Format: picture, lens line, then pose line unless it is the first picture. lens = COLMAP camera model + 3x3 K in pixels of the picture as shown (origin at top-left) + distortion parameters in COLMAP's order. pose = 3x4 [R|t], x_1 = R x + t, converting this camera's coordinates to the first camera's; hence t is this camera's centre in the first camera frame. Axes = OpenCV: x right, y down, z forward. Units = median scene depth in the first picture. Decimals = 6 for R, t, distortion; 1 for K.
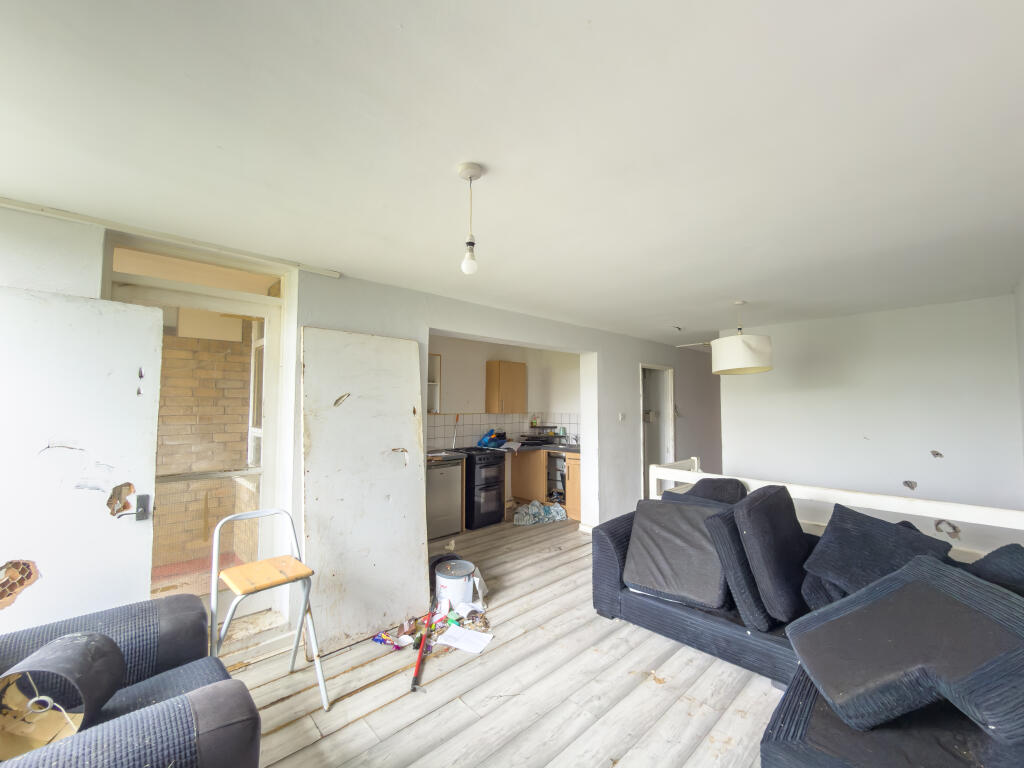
lens RADIAL K [[413.2, 0, 512.0], [0, 413.2, 384.0], [0, 0, 1]] dist [-0.001441, -0.000518]
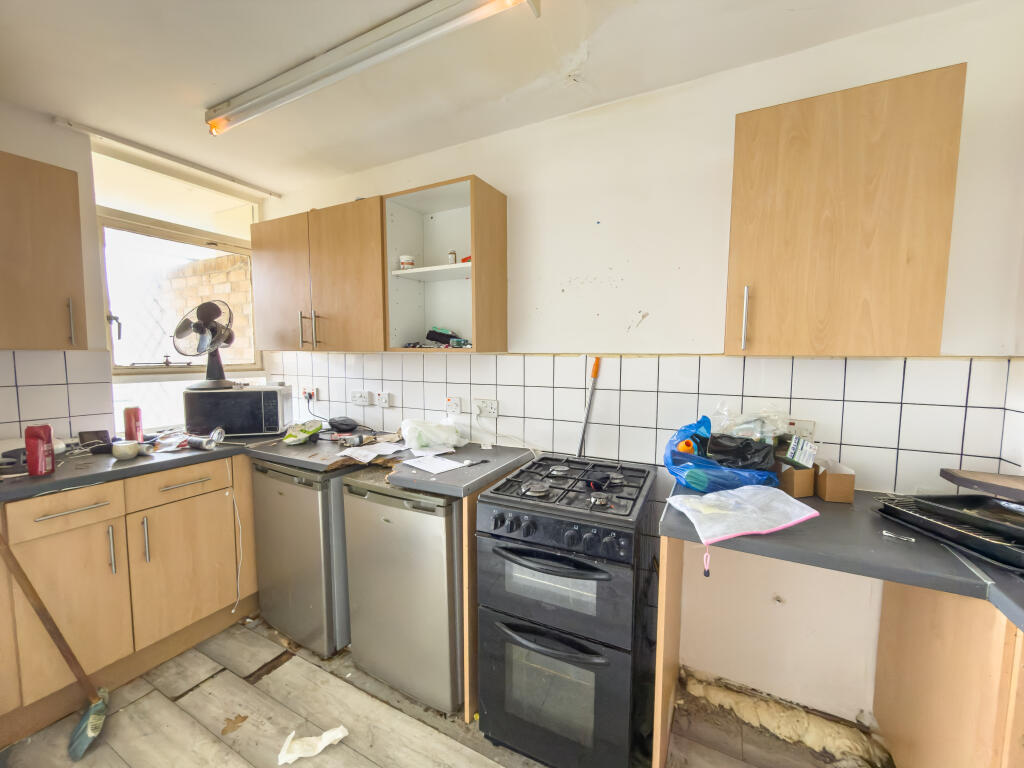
lens RADIAL K [[413.2, 0, 512.0], [0, 413.2, 384.0], [0, 0, 1]] dist [-0.001441, -0.000518]
pose [[0.331821, 0.071314, -0.940643, 0.149208], [0.041313, 0.995083, 0.090015, 0.062562], [0.942437, -0.068729, 0.327243, 0.814267]]
